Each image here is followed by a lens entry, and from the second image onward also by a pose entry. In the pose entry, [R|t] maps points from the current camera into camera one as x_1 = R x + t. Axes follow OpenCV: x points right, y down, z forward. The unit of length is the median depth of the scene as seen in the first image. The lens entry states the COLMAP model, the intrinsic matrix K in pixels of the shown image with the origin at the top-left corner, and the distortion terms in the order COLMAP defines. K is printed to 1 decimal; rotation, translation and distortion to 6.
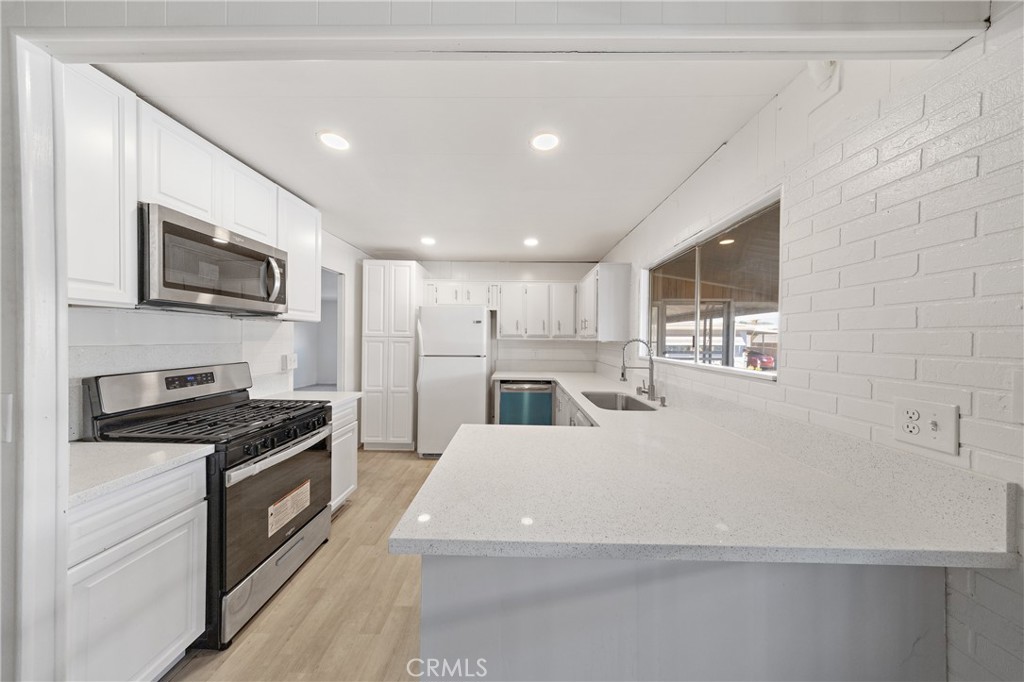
lens RADIAL K [[310.9, 0, 512.0], [0, 310.9, 341.0], [0, 0, 1]] dist [0.000897, 0.000132]
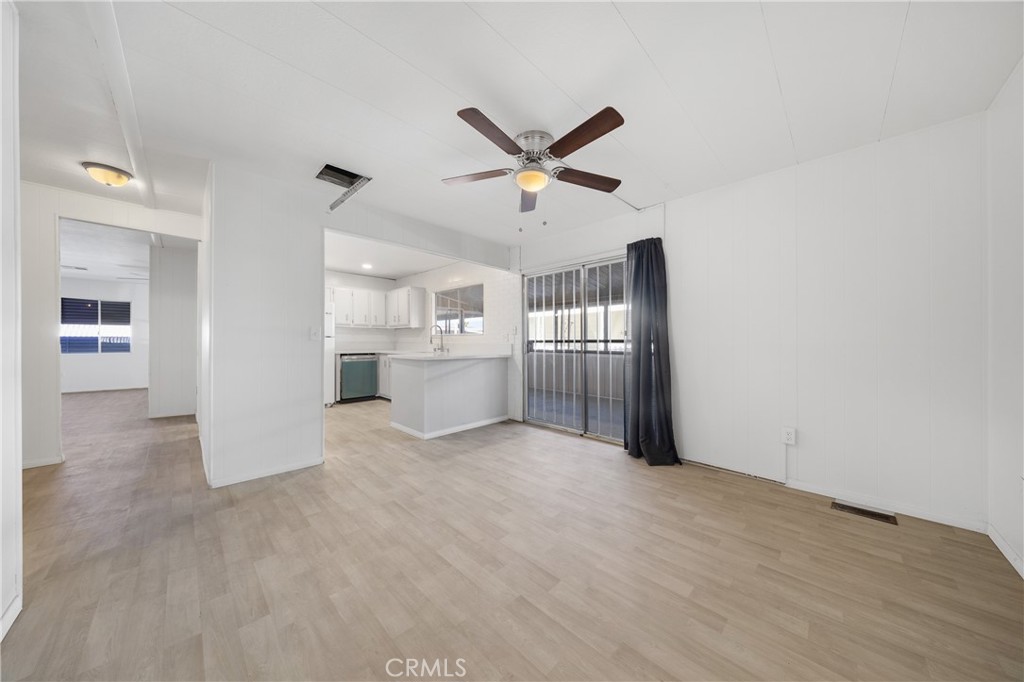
lens RADIAL K [[325.0, 0, 507.2], [0, 325.0, 339.2], [0, 0, 1]] dist [0.000507, 0.000012]
pose [[0.691579, -0.000609, 0.722300, -1.196734], [0.008200, 0.999942, -0.007008, 0.145915], [-0.722254, 0.010769, 0.691544, -1.265875]]
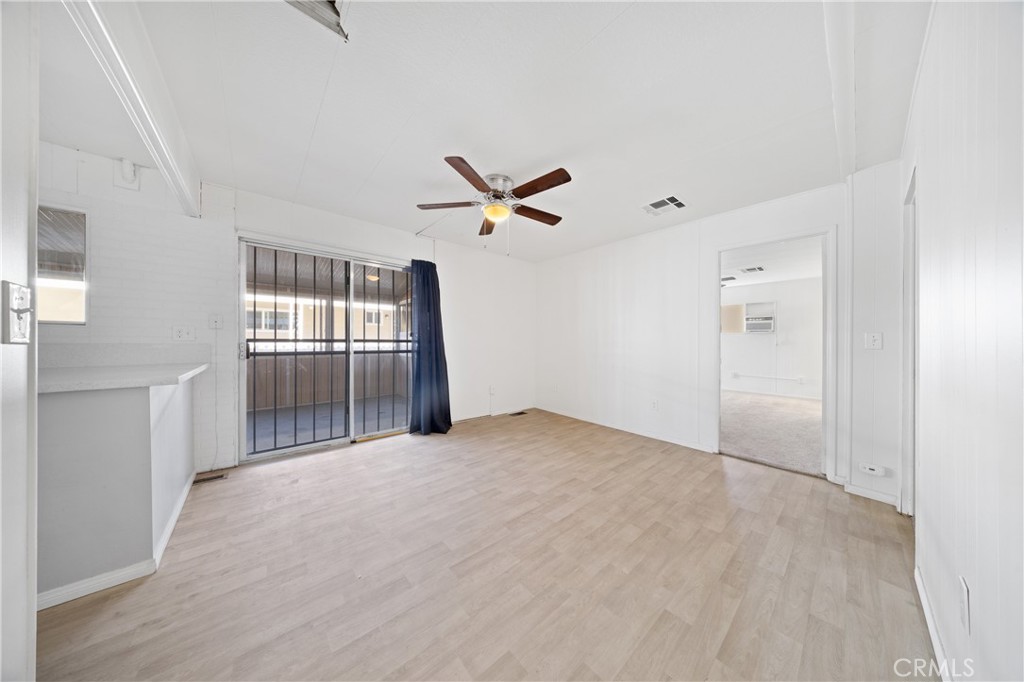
lens RADIAL K [[296.9, 0, 512.2], [0, 296.9, 342.2], [0, 0, 1]] dist [0.000705, 0.000001]
pose [[-0.665839, -0.014556, 0.745953, -1.301802], [-0.005167, 0.999876, 0.014899, 0.126483], [-0.746077, 0.006066, -0.665832, 0.278042]]
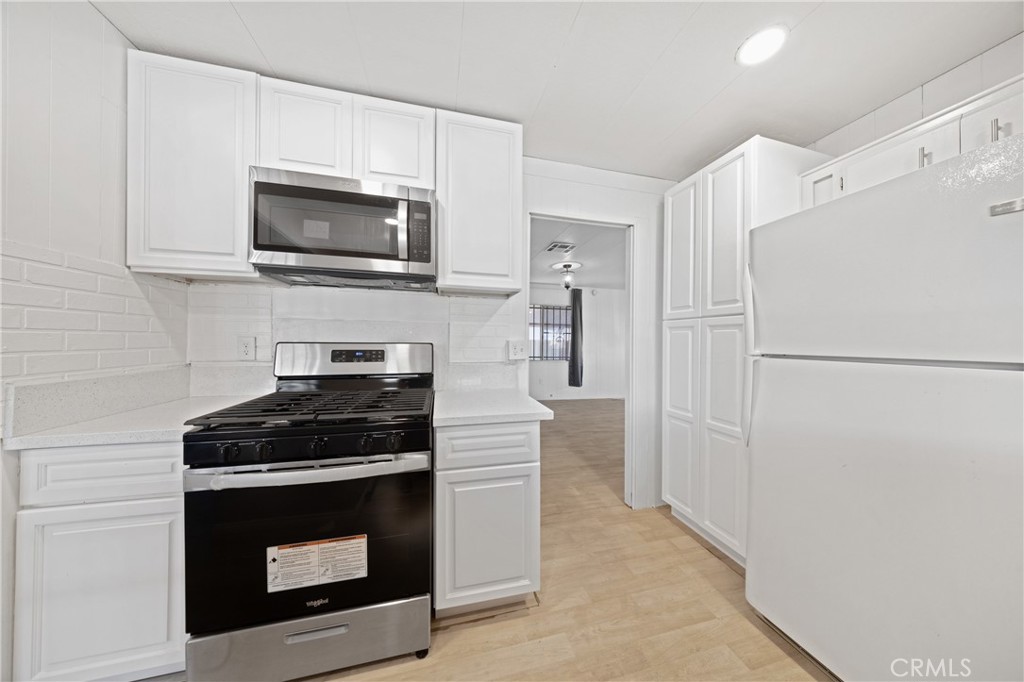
lens RADIAL K [[298.7, 0, 511.8], [0, 298.7, 337.9], [0, 0, 1]] dist [0.000715, 0.000089]
pose [[0.264215, -0.014891, -0.964349, -0.014798], [-0.021009, 0.999555, -0.021191, 0.074753], [0.964235, 0.025859, 0.263784, 1.133499]]
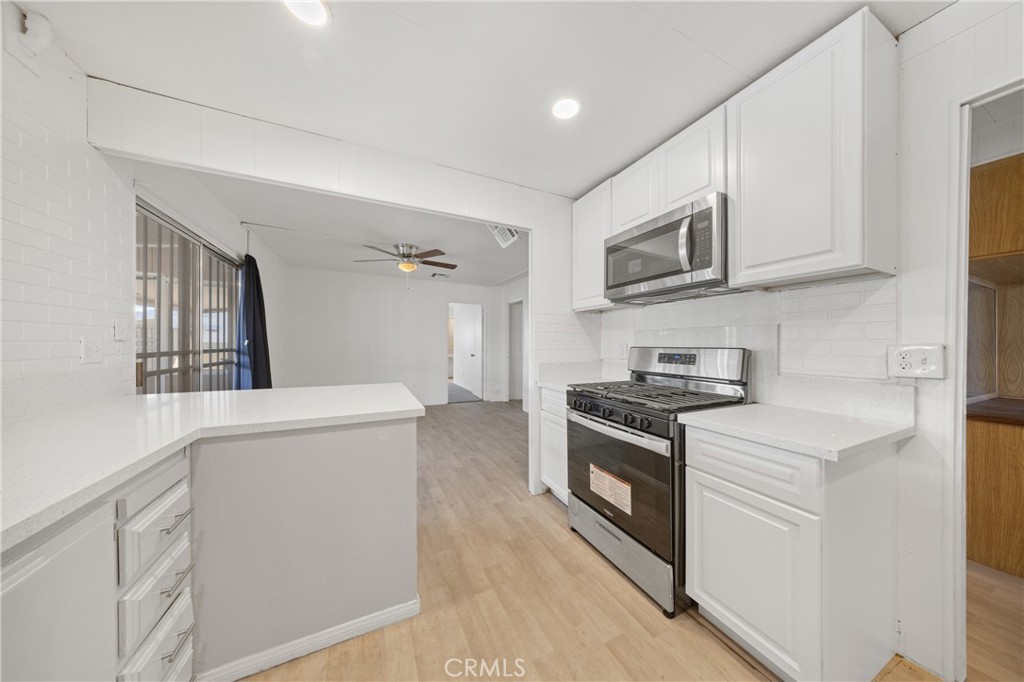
lens RADIAL K [[307.6, 0, 512.3], [0, 307.6, 346.8], [0, 0, 1]] dist [0.000401, 0.000022]
pose [[-0.893799, -0.012319, -0.448298, 0.002777], [-0.021823, 0.999633, 0.016039, 0.072983], [0.447936, 0.024119, -0.893740, 1.619920]]
